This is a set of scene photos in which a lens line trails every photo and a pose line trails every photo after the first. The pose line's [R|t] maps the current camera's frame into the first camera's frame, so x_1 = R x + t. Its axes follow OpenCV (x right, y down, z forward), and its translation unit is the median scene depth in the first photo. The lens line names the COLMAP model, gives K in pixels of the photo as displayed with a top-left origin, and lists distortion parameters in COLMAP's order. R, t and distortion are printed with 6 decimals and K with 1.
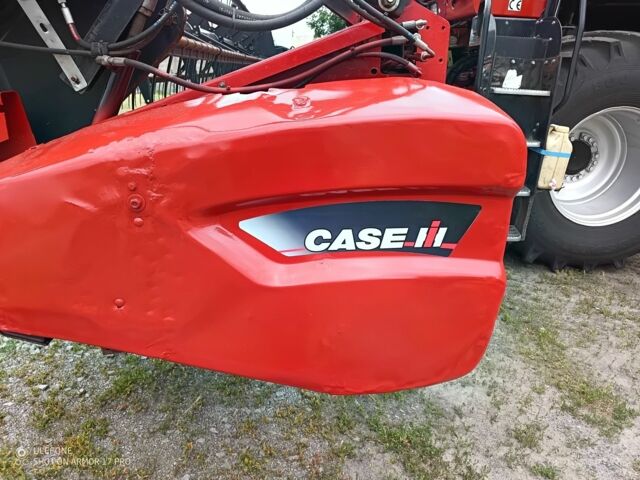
lens RADIAL K [[464.6, 0, 320.0], [0, 464.6, 240.0], [0, 0, 1]] dist [0.000734, -0.002476]
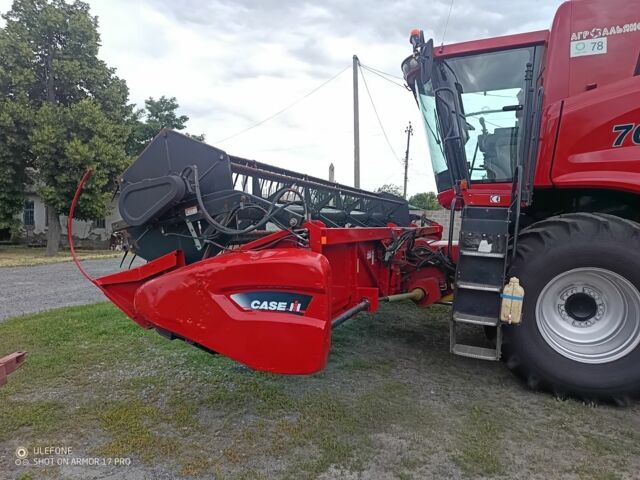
lens RADIAL K [[456.6, 0, 318.0], [0, 456.6, 240.3], [0, 0, 1]] dist [0.031967, -0.027902]
pose [[0.911286, 0.012262, -0.411591, 0.838412], [-0.143169, 0.946629, -0.288782, 0.214413], [0.386083, 0.322091, 0.864406, -0.759370]]
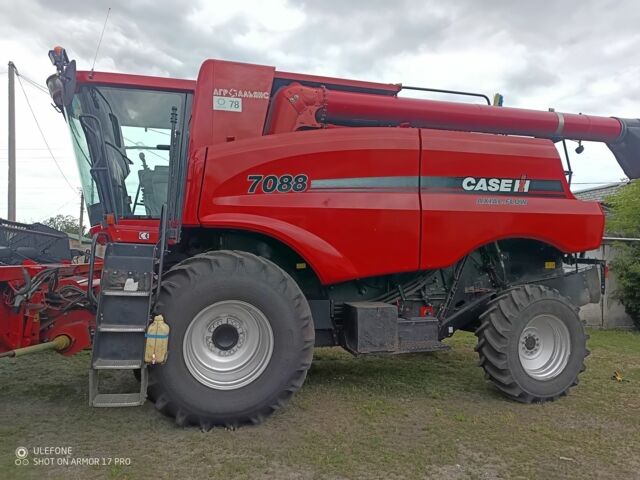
lens RADIAL K [[456.6, 0, 318.0], [0, 456.6, 240.3], [0, 0, 1]] dist [0.031967, -0.027902]
pose [[0.973713, 0.000995, 0.227775, 1.028493], [0.087550, 0.921538, -0.378289, 0.173320], [-0.210280, 0.388287, 0.897227, -0.683920]]
